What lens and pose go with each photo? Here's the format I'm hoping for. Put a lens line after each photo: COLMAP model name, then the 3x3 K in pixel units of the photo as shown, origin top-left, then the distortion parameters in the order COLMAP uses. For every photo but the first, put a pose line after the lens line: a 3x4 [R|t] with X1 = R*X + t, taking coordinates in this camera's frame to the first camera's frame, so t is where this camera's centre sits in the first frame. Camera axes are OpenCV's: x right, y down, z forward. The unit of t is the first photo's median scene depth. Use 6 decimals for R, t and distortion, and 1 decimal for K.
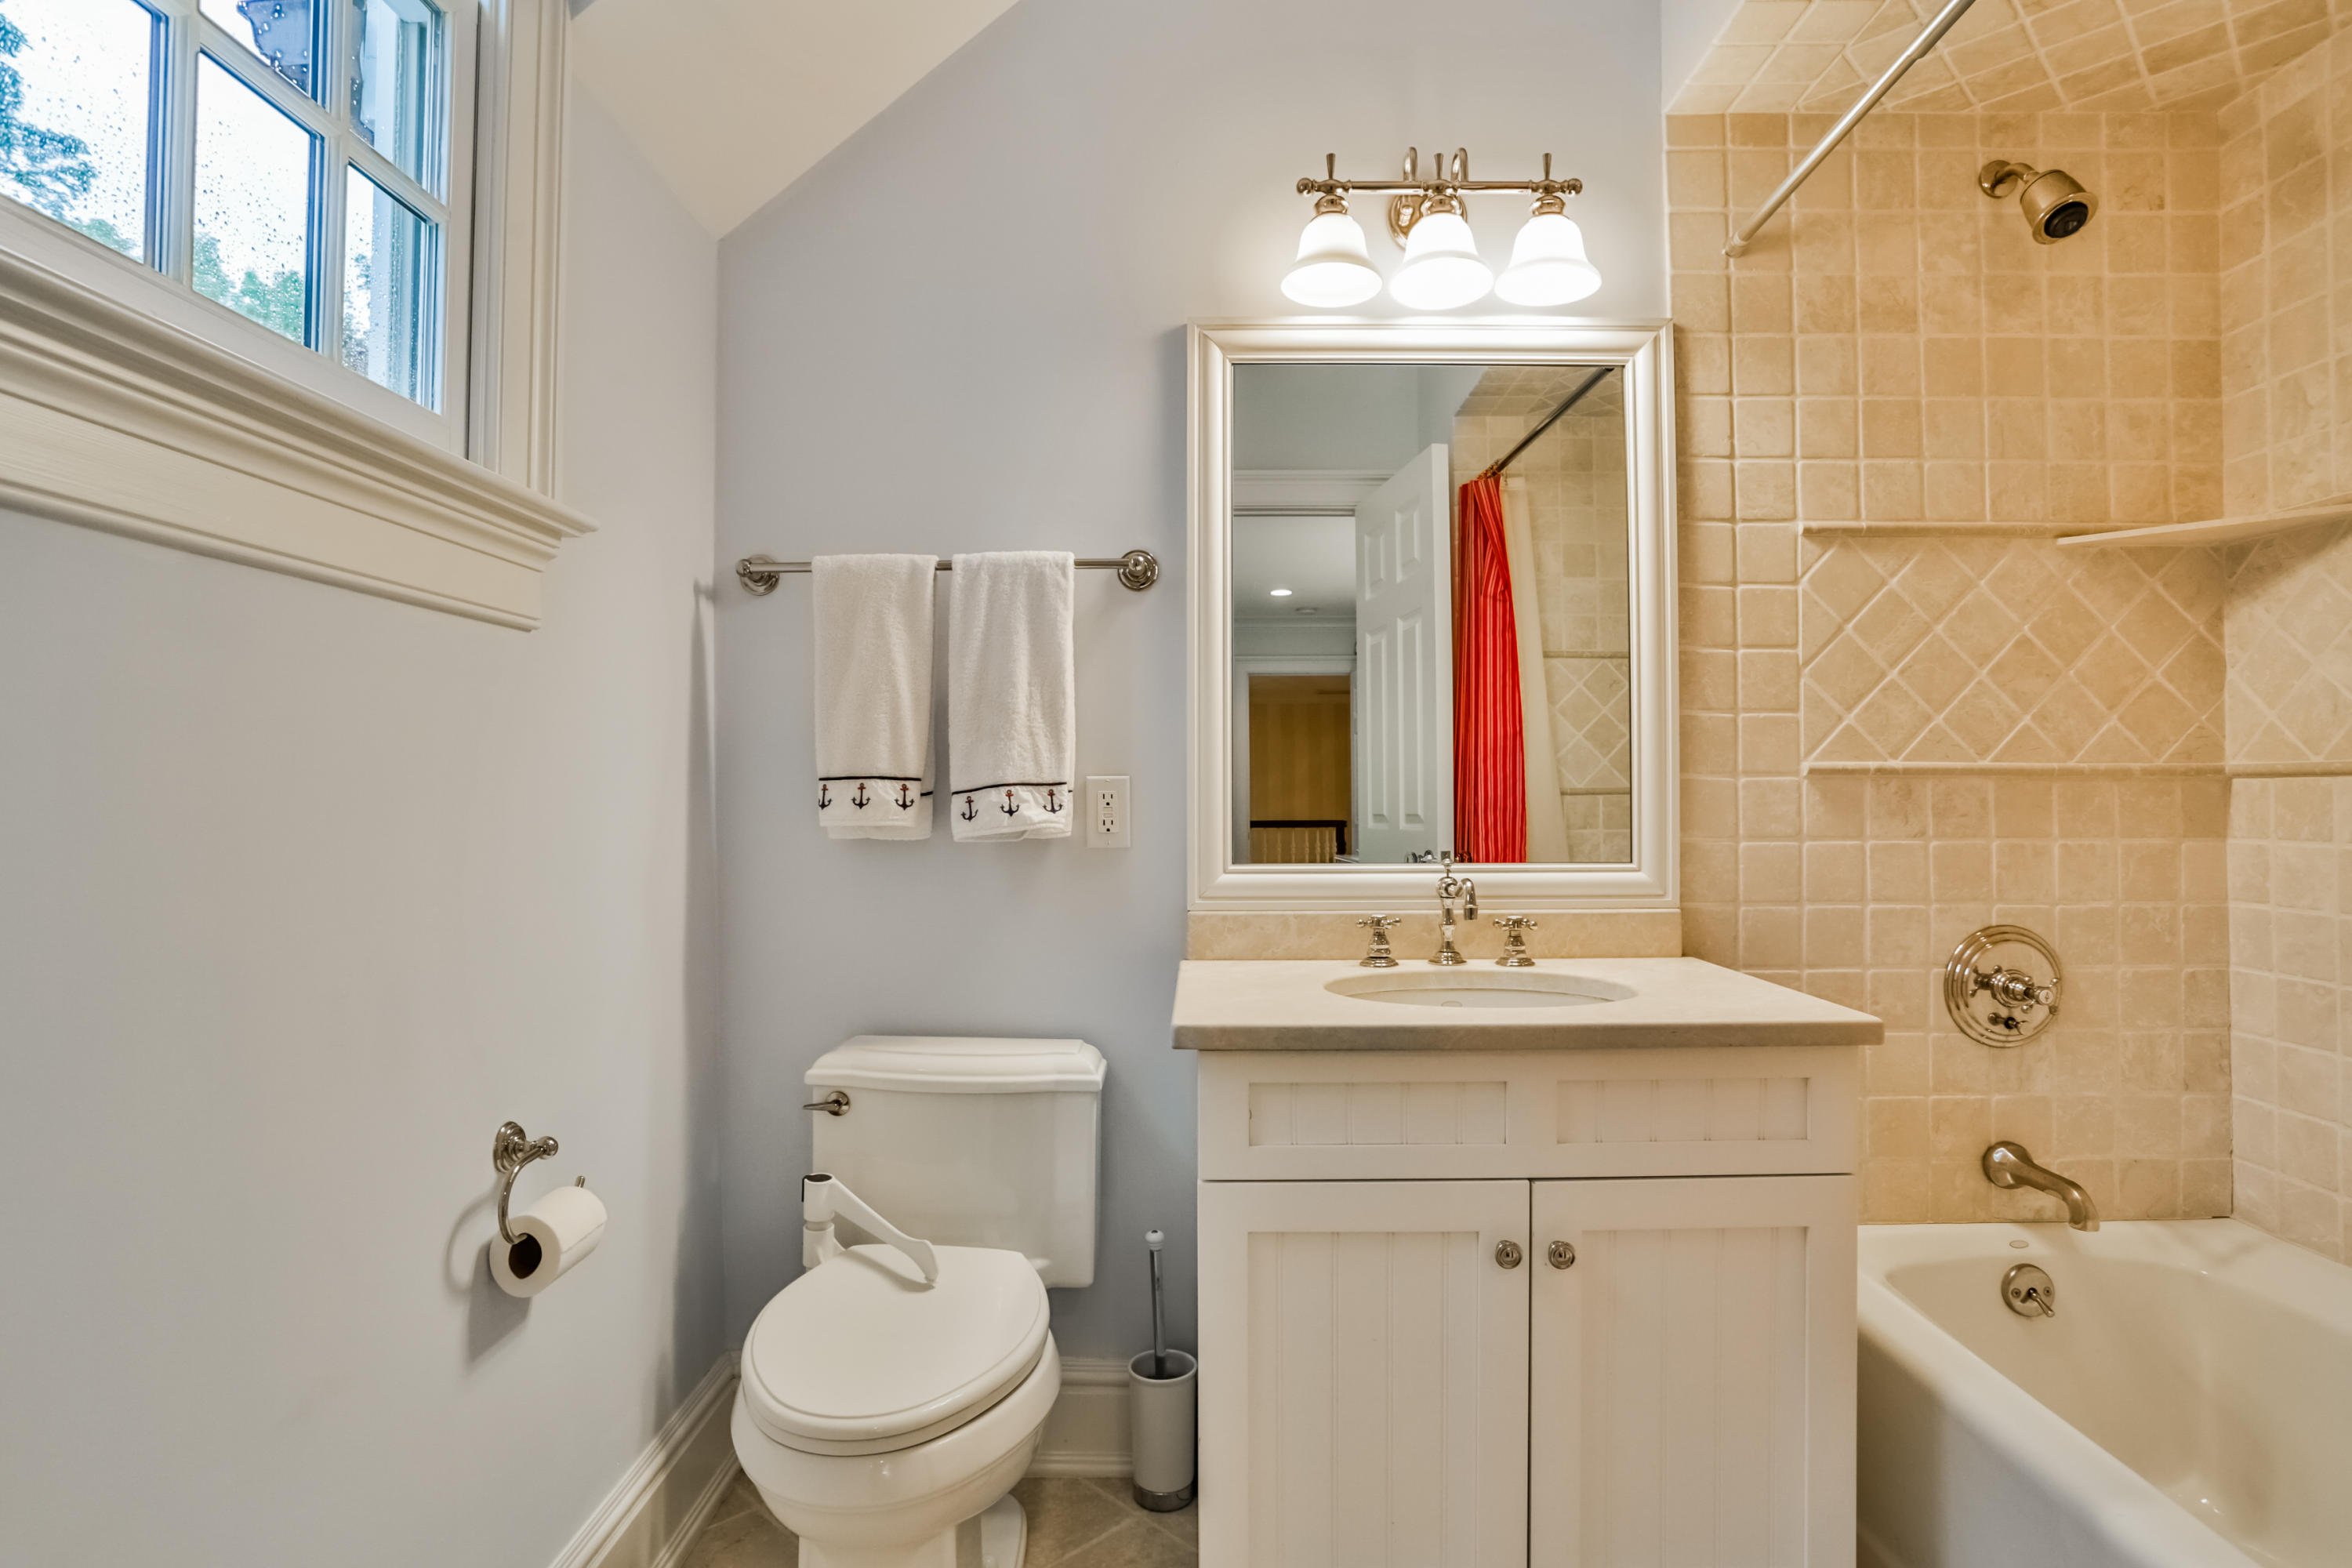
lens RADIAL K [[1196.3, 0, 1176.0], [0, 1196.3, 784.0], [0, 0, 1]] dist [-0.061436, 0.023280]
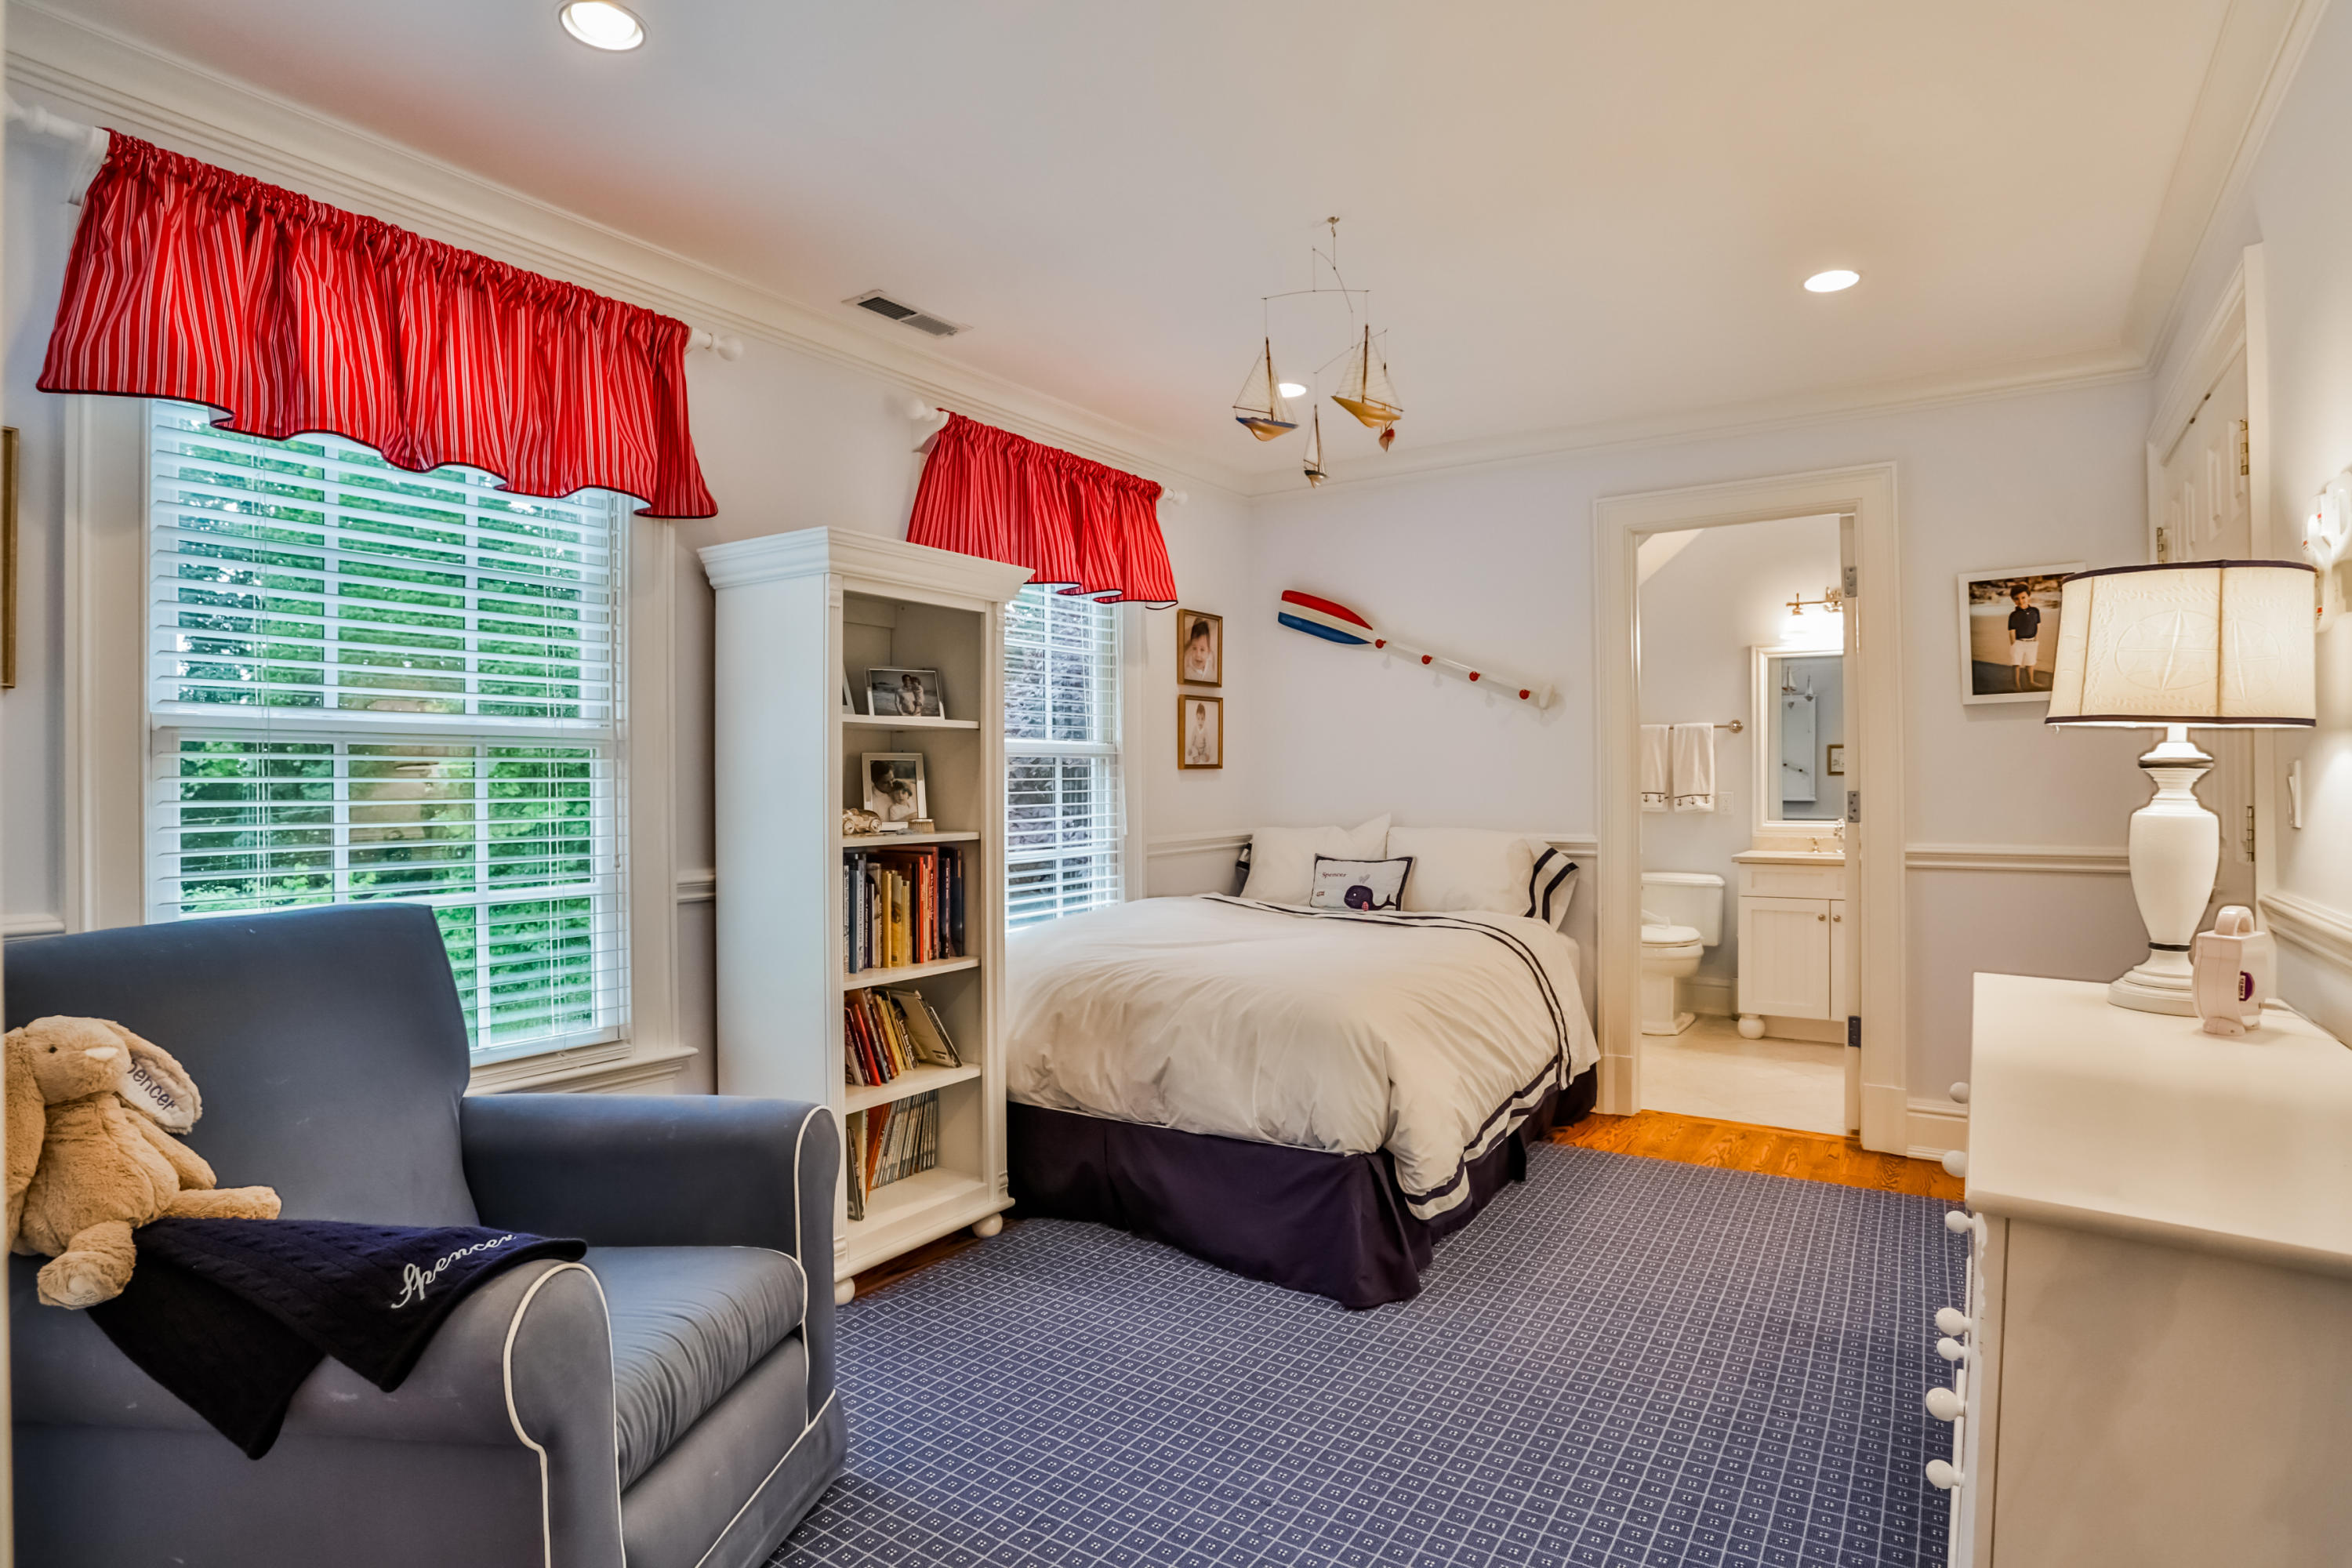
lens RADIAL K [[1196.3, 0, 1176.0], [0, 1196.3, 784.0], [0, 0, 1]] dist [-0.061436, 0.023280]
pose [[0.838063, -0.000146, -0.545573, 0.454791], [0.010396, 0.999823, 0.015702, -0.097465], [0.545474, -0.018832, 0.837916, -2.554428]]
